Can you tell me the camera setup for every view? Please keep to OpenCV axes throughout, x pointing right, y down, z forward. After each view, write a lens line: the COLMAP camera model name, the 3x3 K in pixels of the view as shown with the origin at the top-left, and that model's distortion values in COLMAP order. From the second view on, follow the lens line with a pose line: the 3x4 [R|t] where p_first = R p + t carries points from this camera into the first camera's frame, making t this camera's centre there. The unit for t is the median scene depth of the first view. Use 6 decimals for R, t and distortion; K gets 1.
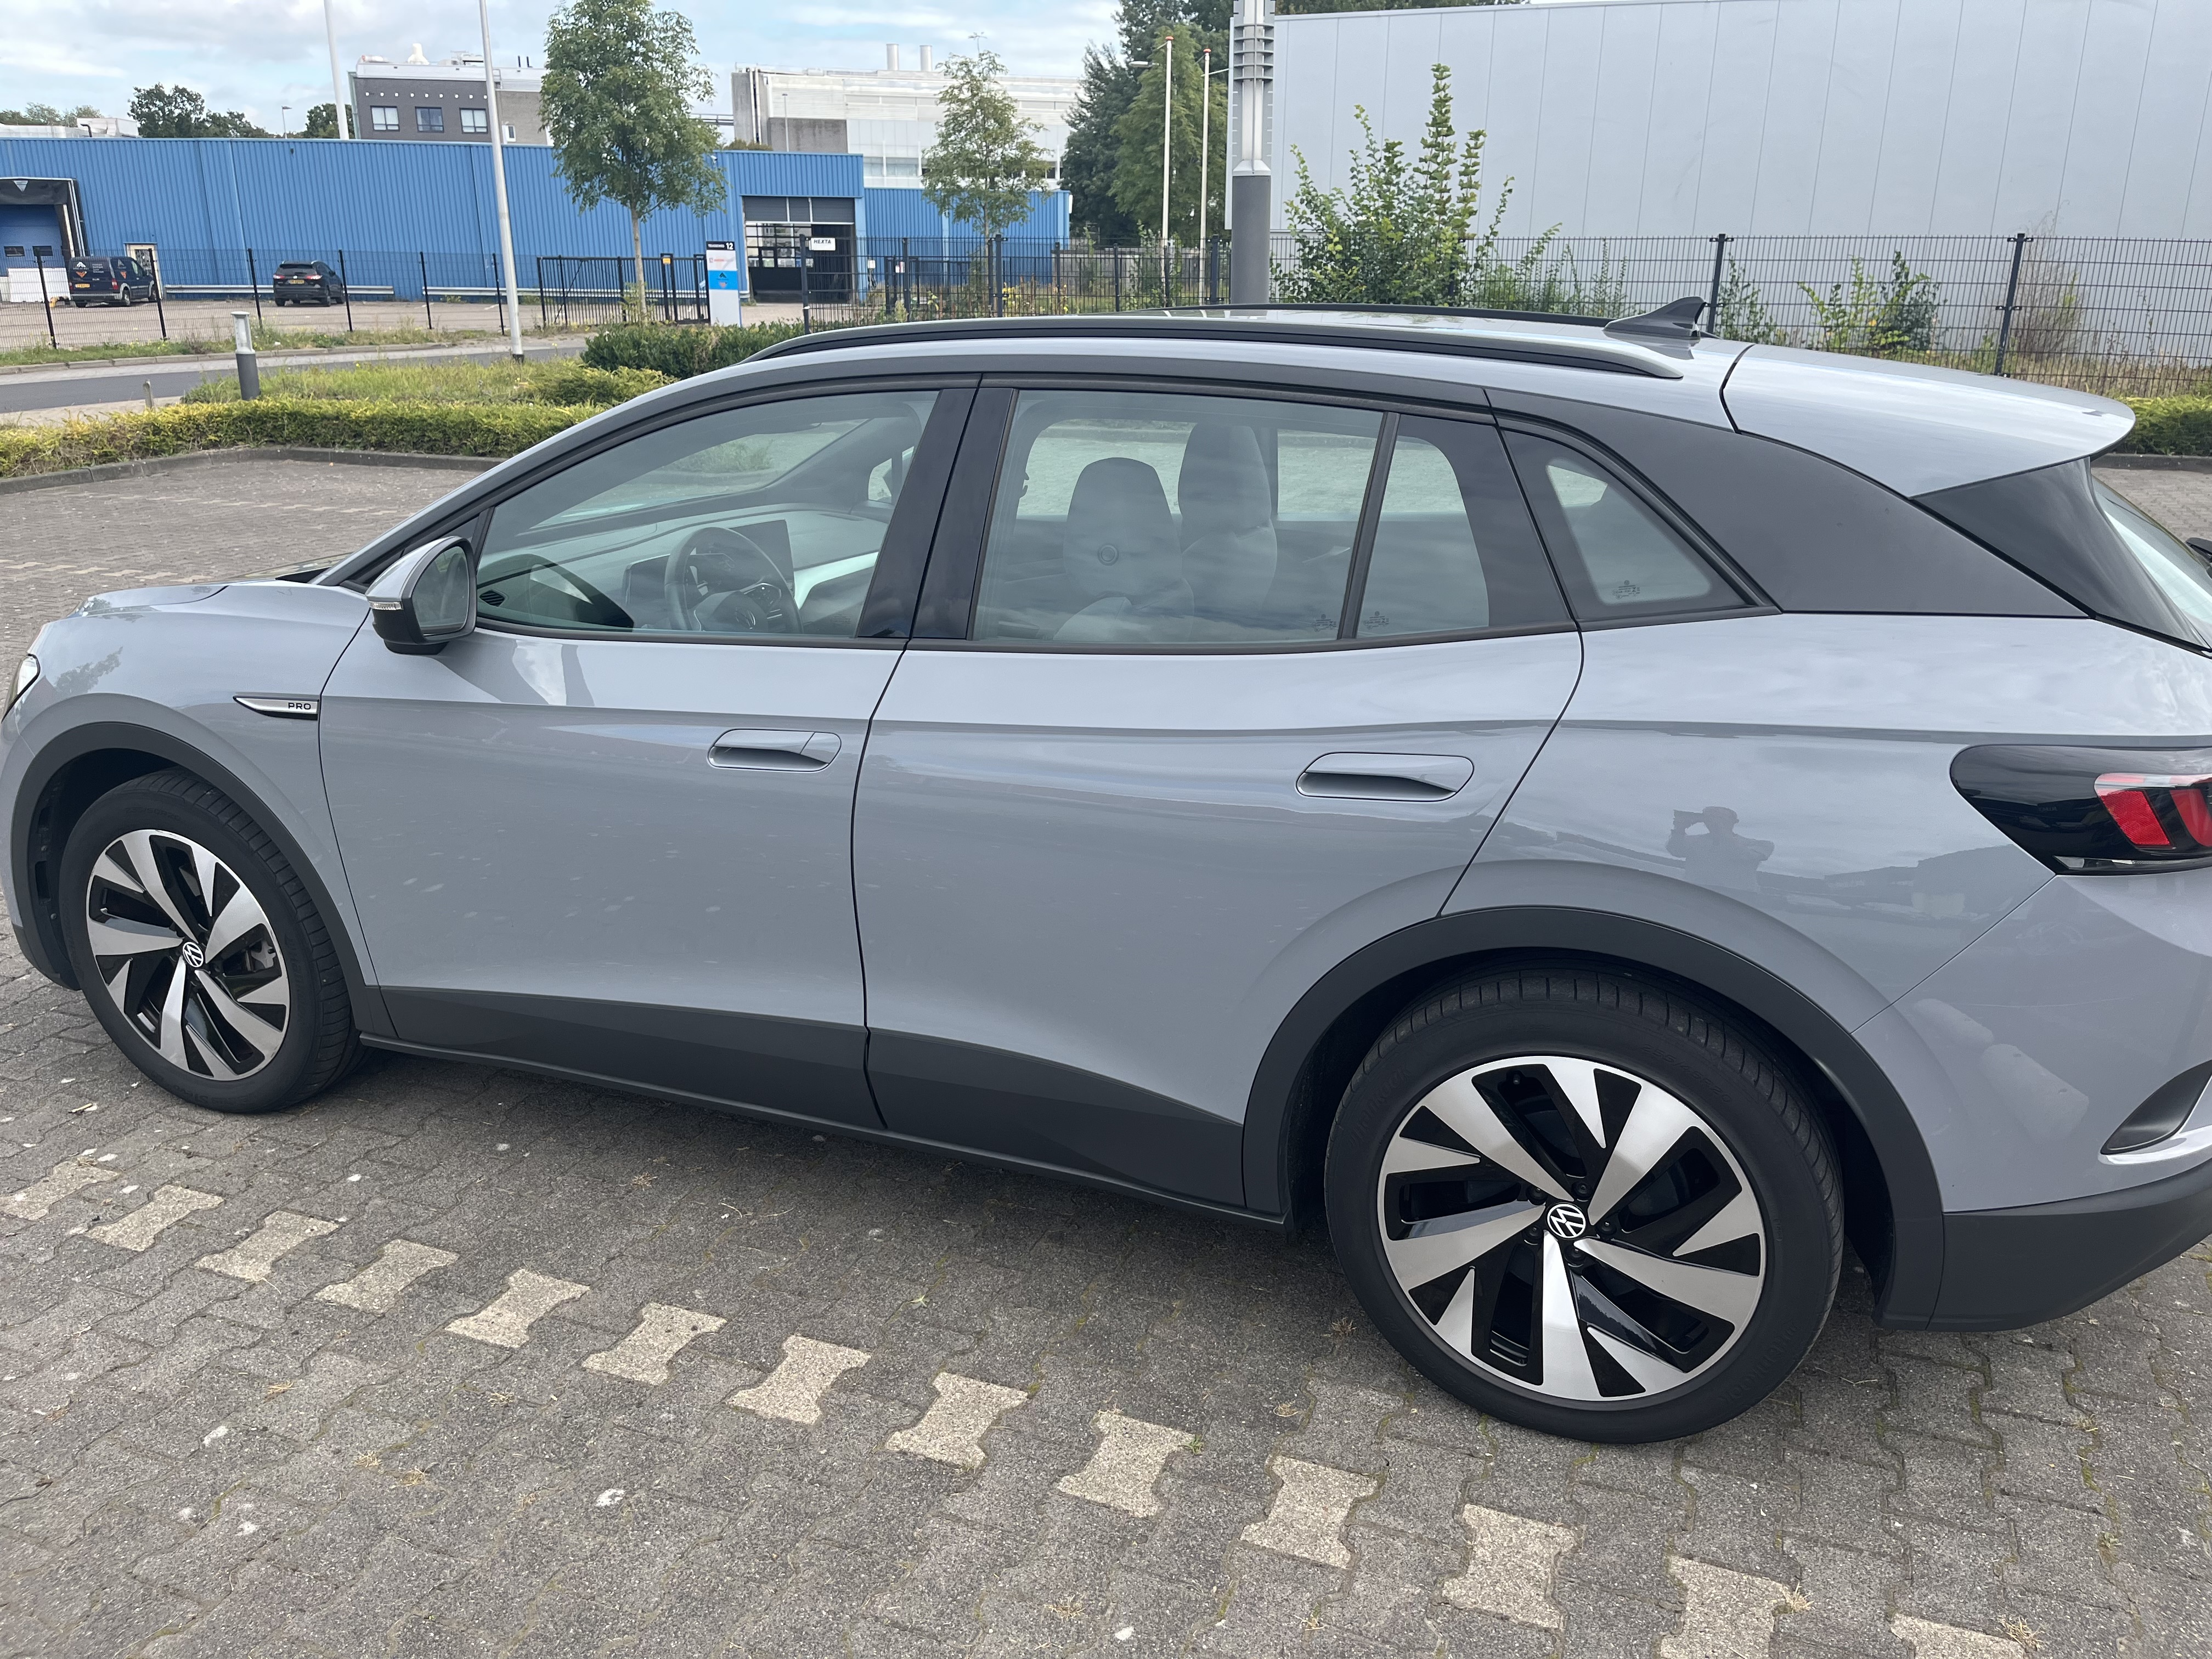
lens RADIAL K [[1683.0, 0, 1124.1], [0, 1683.0, 834.3], [0, 0, 1]] dist [0.007662, -0.081987]
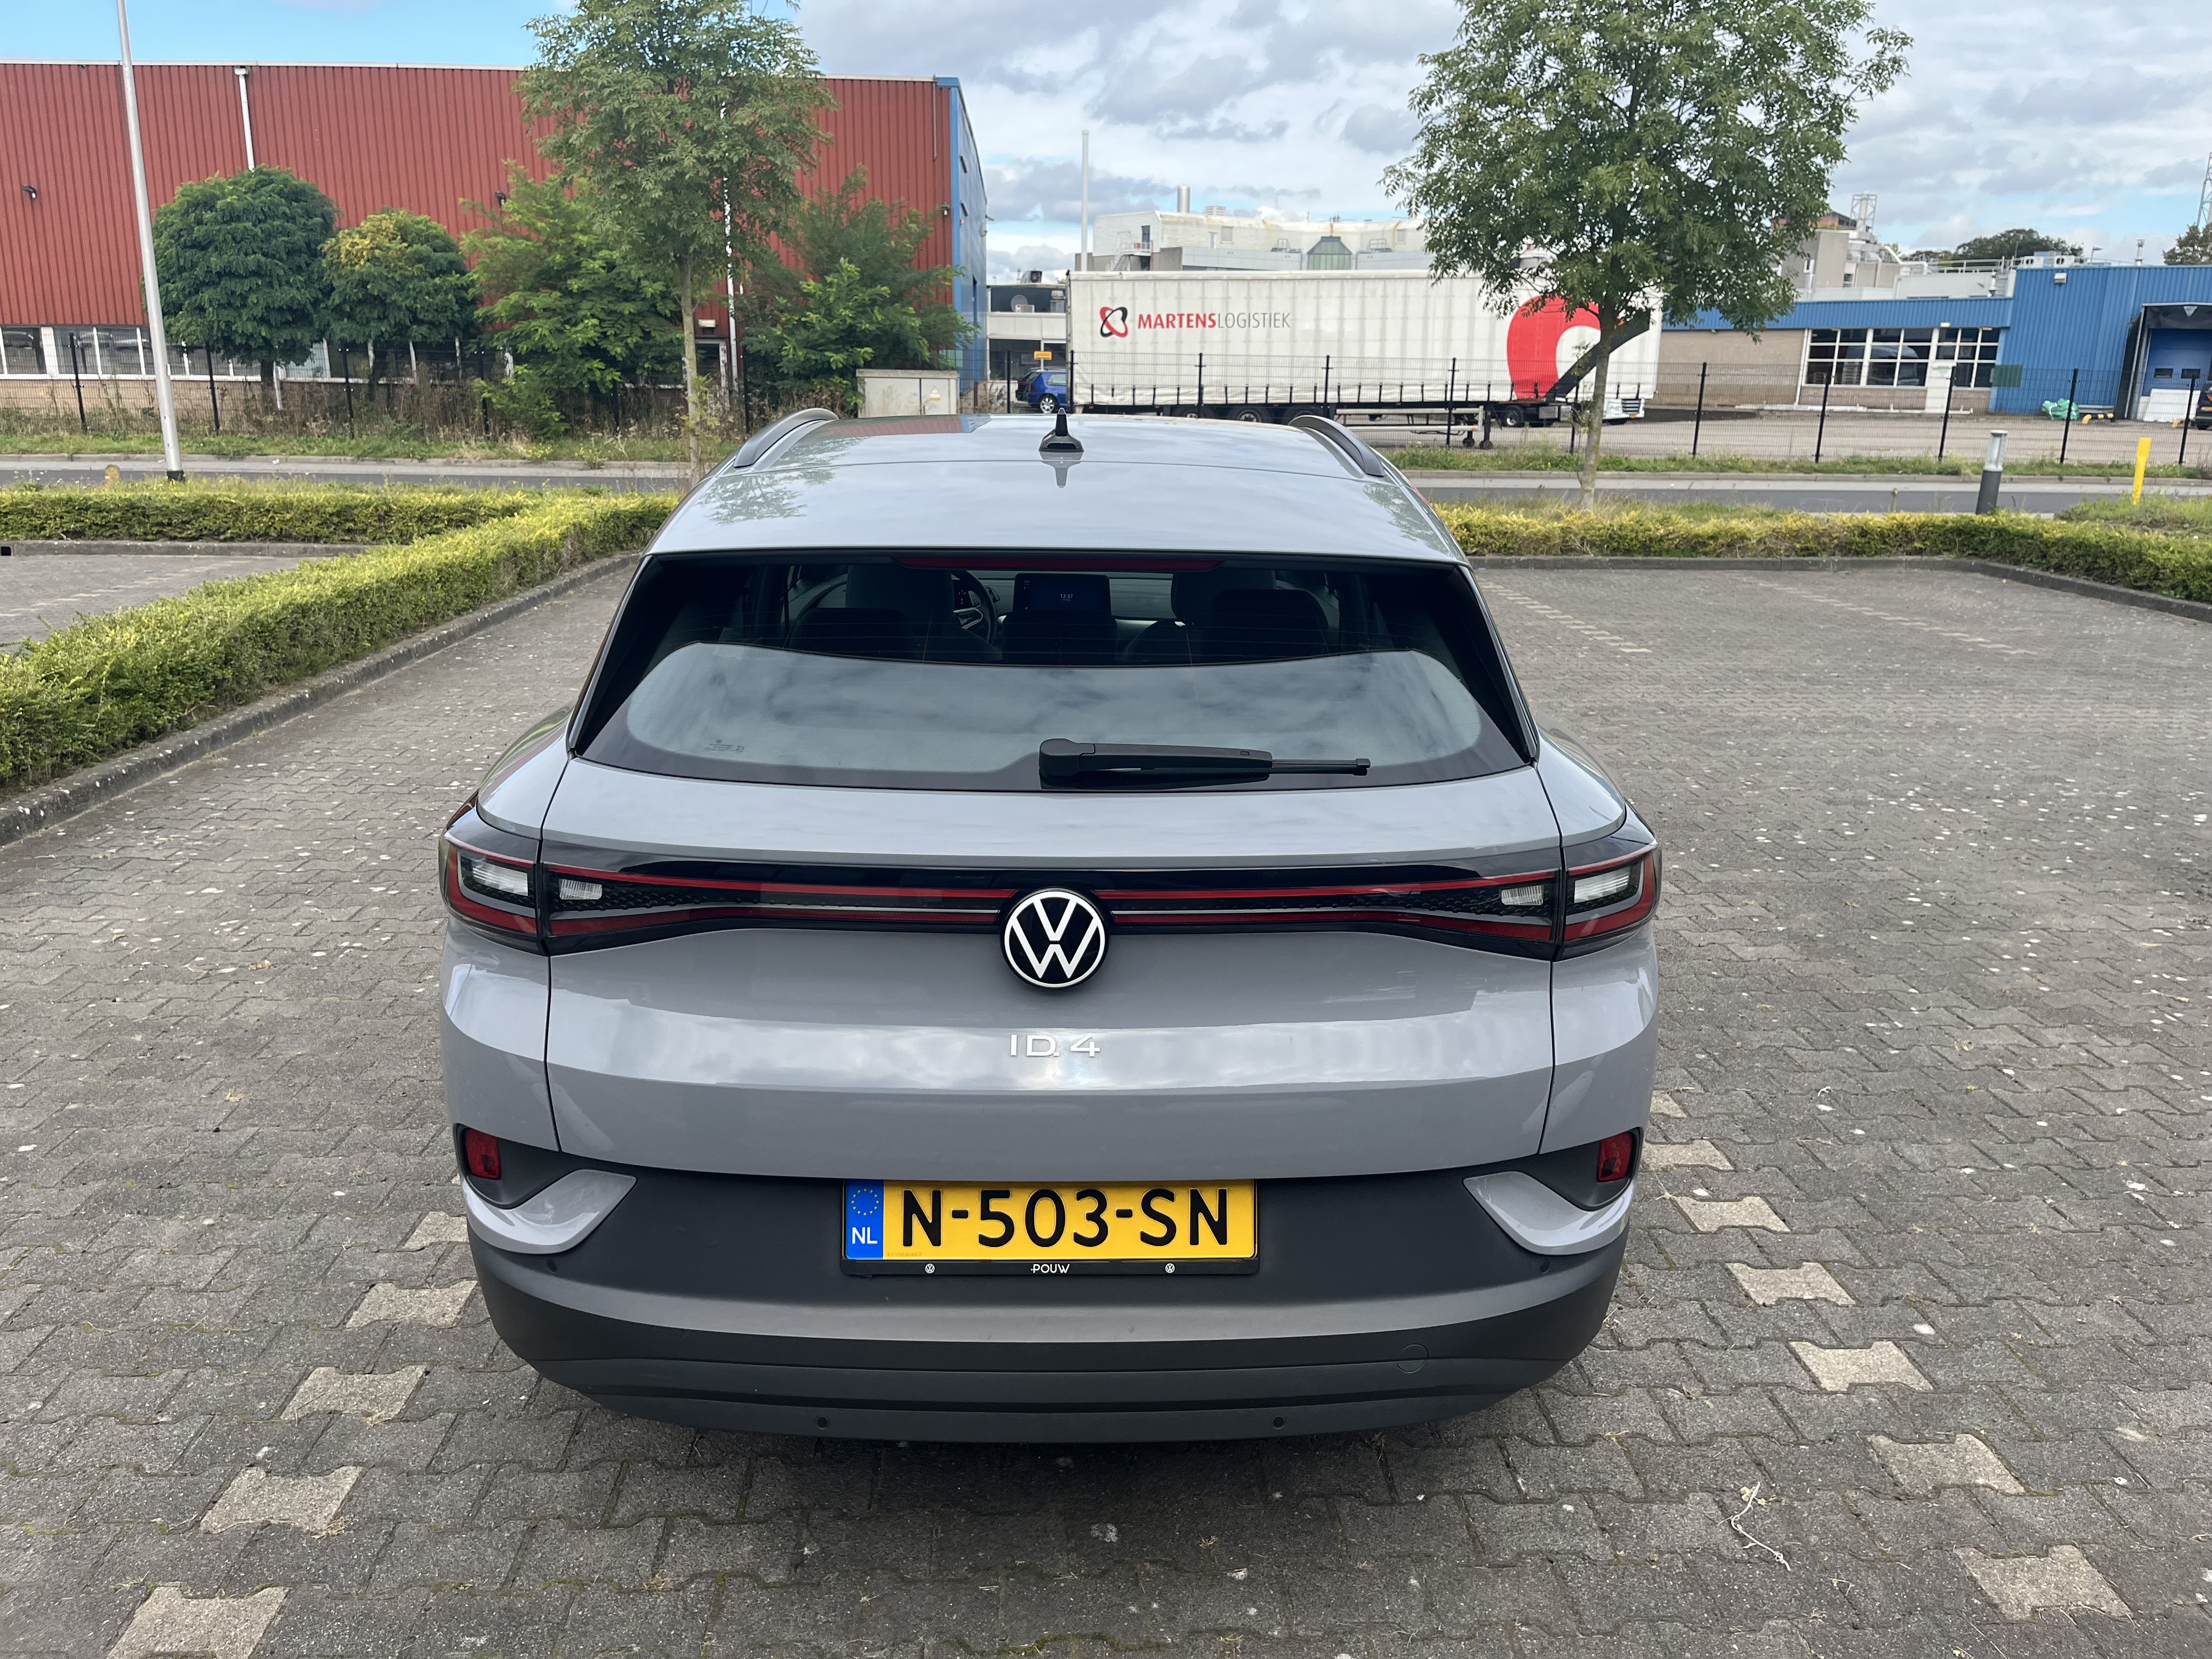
lens RADIAL K [[1683.0, 0, 1124.1], [0, 1683.0, 834.3], [0, 0, 1]] dist [0.007662, -0.081987]
pose [[0.409139, 0.225584, -0.884148, 0.237561], [-0.286565, 0.951701, 0.110211, -0.036424], [0.866306, 0.208274, 0.454022, 0.120539]]
